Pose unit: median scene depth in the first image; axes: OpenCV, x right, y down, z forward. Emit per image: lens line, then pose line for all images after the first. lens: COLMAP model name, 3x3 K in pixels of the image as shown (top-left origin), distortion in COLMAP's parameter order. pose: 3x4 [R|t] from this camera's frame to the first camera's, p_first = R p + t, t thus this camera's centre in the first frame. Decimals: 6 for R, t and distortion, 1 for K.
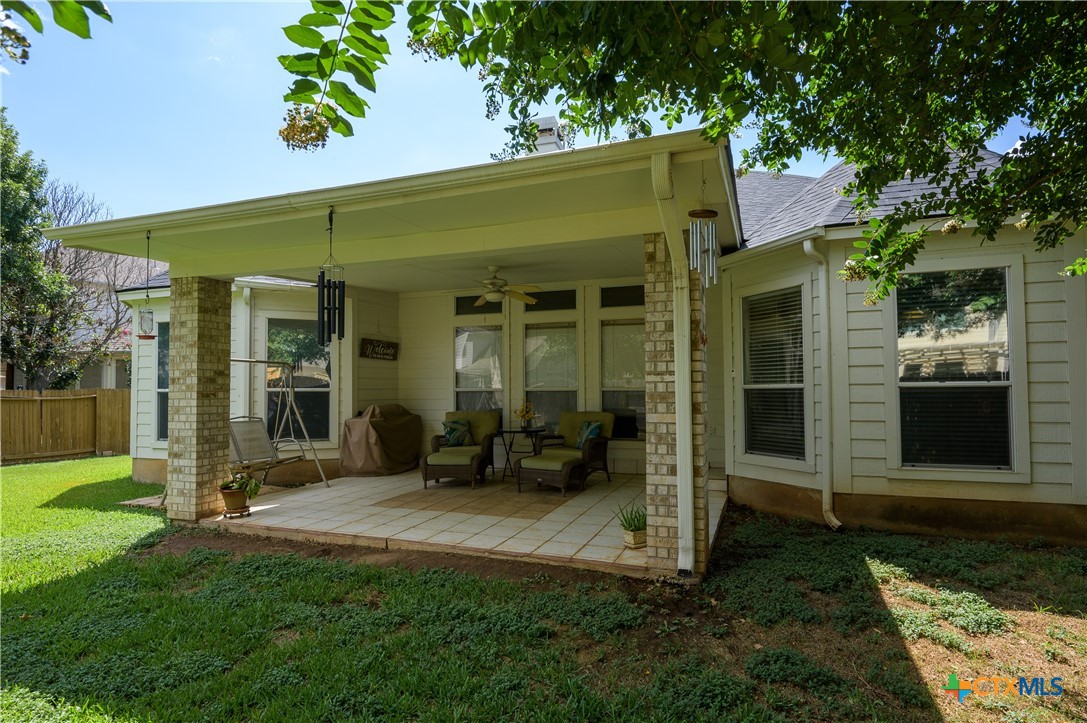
lens RADIAL K [[595.0, 0, 541.5], [0, 595.0, 367.7], [0, 0, 1]] dist [-0.000021, -0.002497]
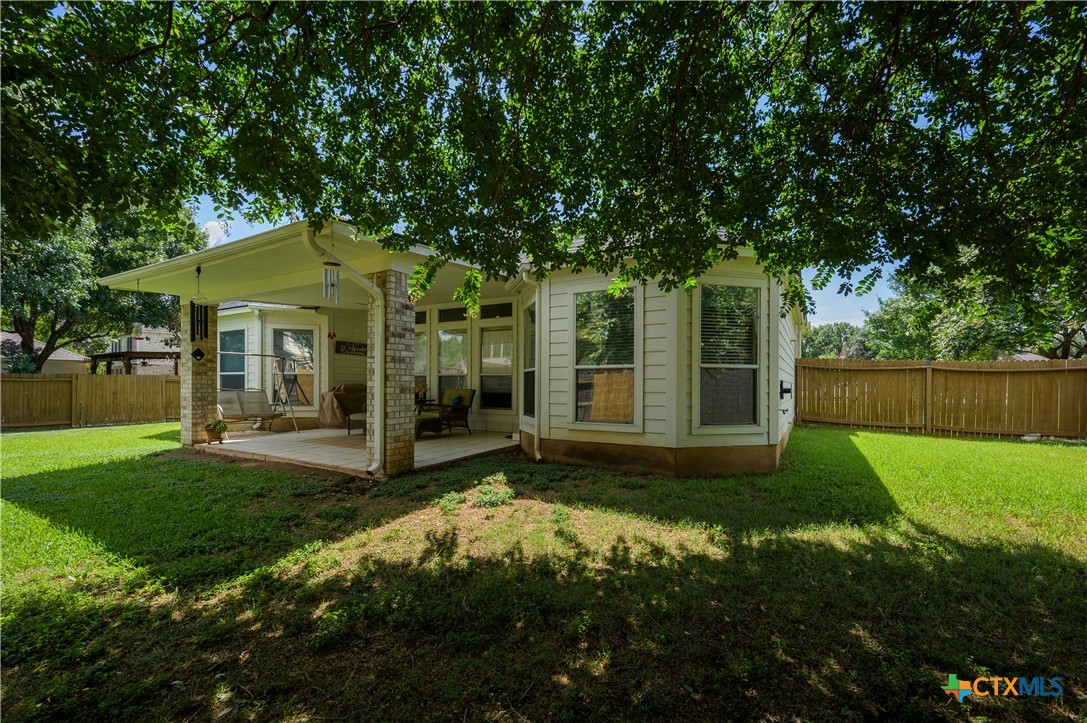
lens RADIAL K [[449.5, 0, 527.5], [0, 449.5, 385.5], [0, 0, 1]] dist [0.002462, 0.000667]
pose [[0.986618, 0.010590, -0.162702, 0.419703], [-0.003619, 0.999065, 0.043084, 0.015906], [0.163006, -0.041919, 0.985734, -0.093198]]
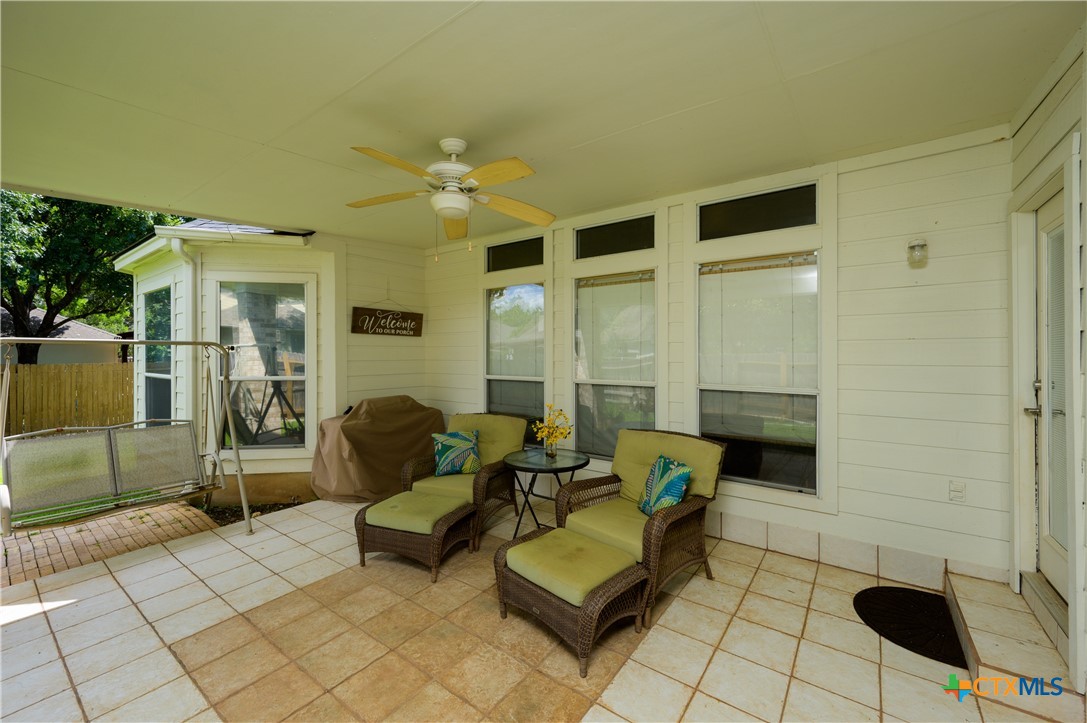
lens RADIAL K [[449.5, 0, 532.3], [0, 449.5, 356.5], [0, 0, 1]] dist [0.002462, 0.000667]
pose [[0.960621, 0.006203, -0.277793, 0.070457], [0.006383, 0.998994, 0.044376, -0.012775], [0.277789, -0.044402, 0.959615, 0.571330]]
